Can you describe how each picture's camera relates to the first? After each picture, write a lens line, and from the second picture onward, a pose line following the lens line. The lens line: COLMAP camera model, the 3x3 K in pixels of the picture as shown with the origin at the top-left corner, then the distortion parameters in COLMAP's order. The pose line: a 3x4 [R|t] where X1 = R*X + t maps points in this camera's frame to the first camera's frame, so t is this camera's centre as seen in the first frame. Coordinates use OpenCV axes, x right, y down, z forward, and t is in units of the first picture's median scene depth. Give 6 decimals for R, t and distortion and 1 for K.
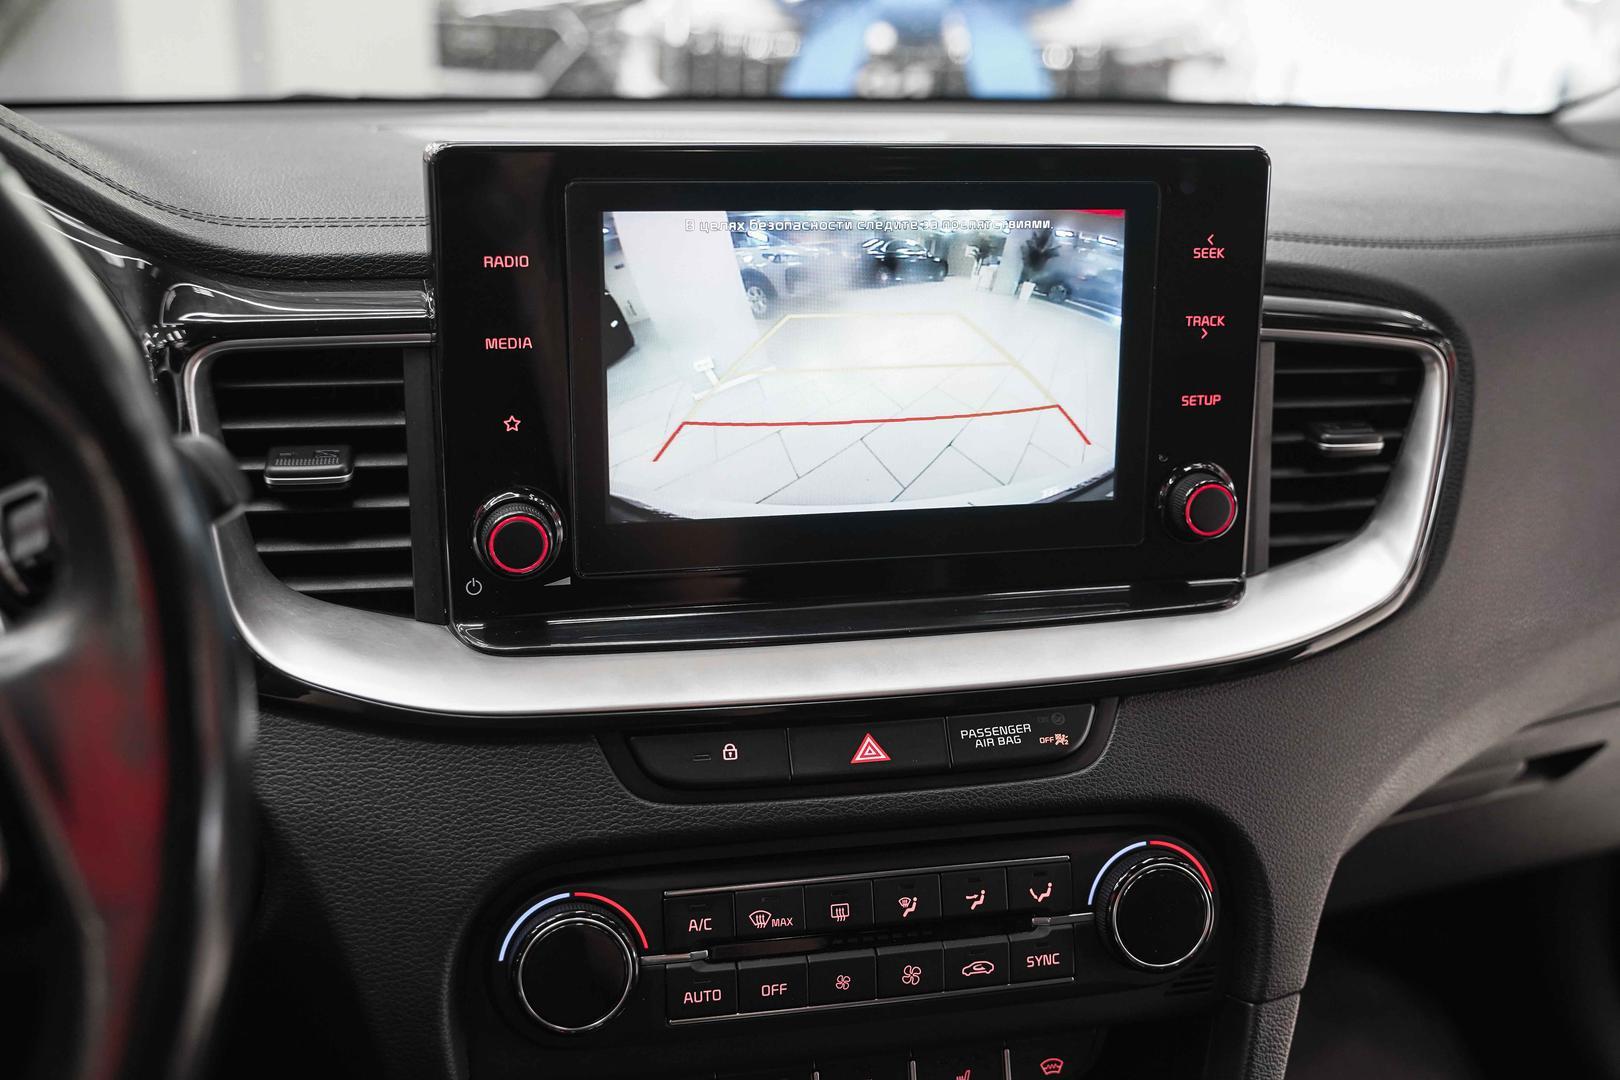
lens RADIAL K [[1686.9, 0, 840.0], [0, 1686.9, 525.4], [0, 0, 1]] dist [0.005722, -0.002566]
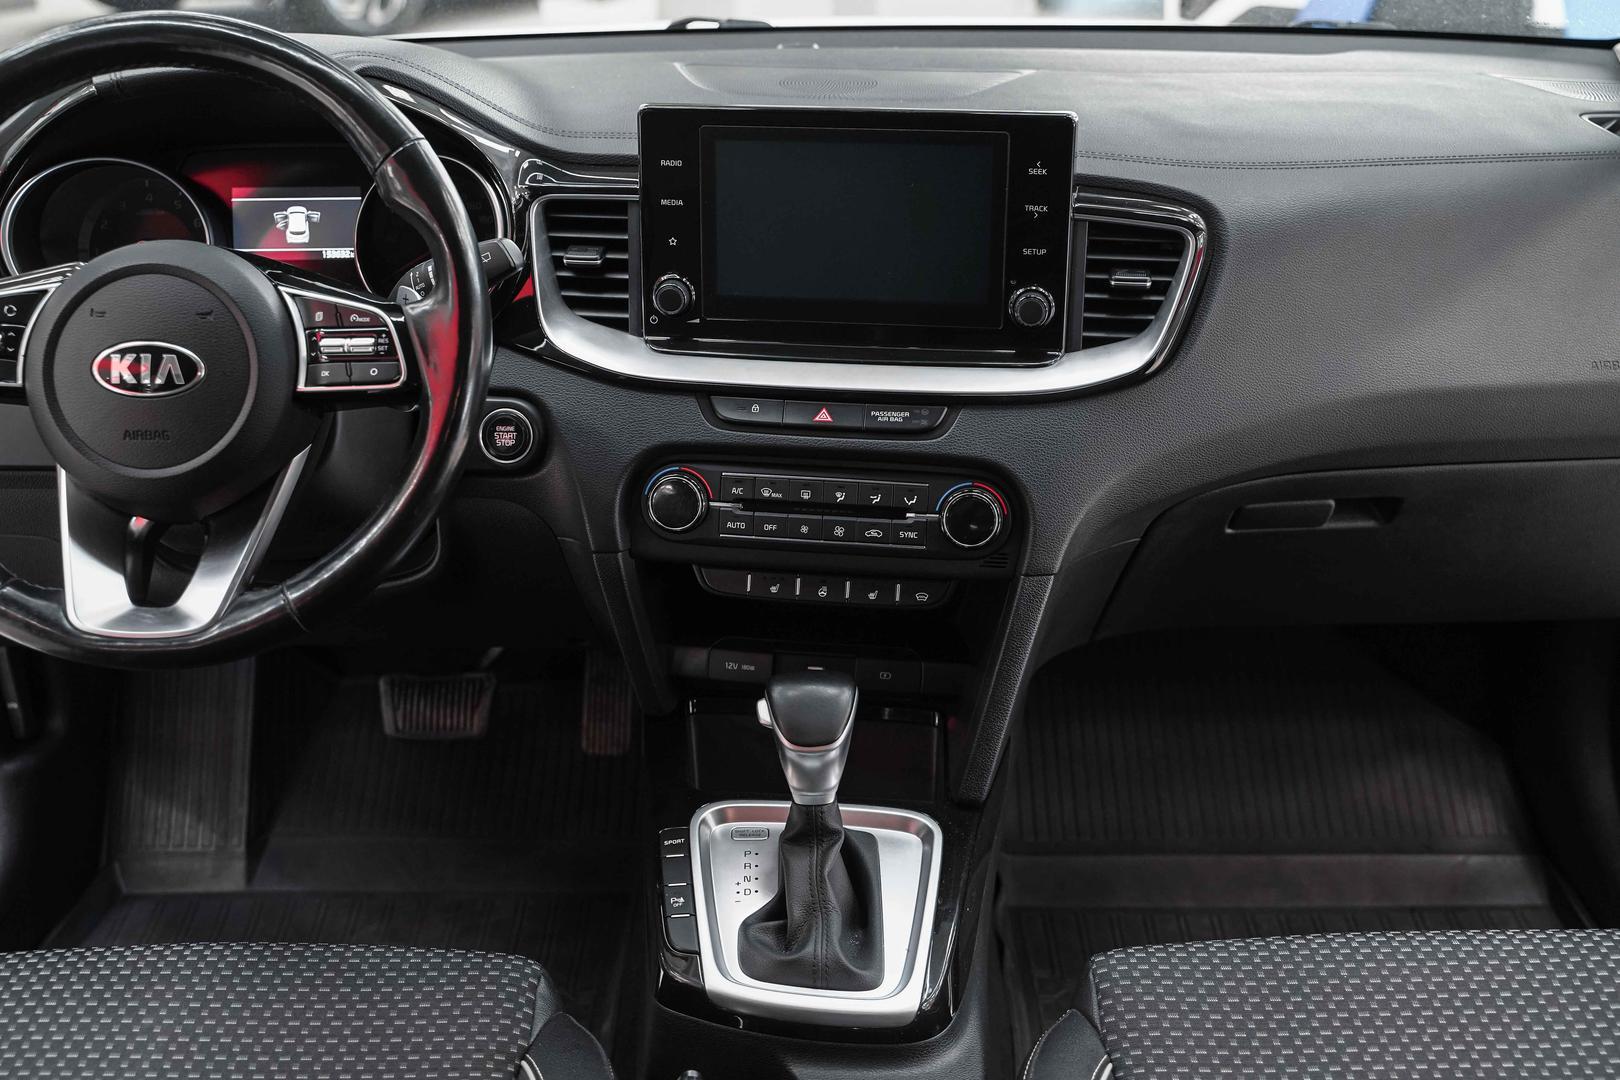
lens RADIAL K [[1815.1, 0, 810.0], [0, 1815.1, 540.0], [0, 0, 1]] dist [-0.003027, -0.018338]
pose [[0.930484, 0.119197, -0.346397, 0.756440], [-0.082167, 0.989399, 0.119741, 0.021296], [0.356998, -0.082955, 0.930414, -1.016375]]
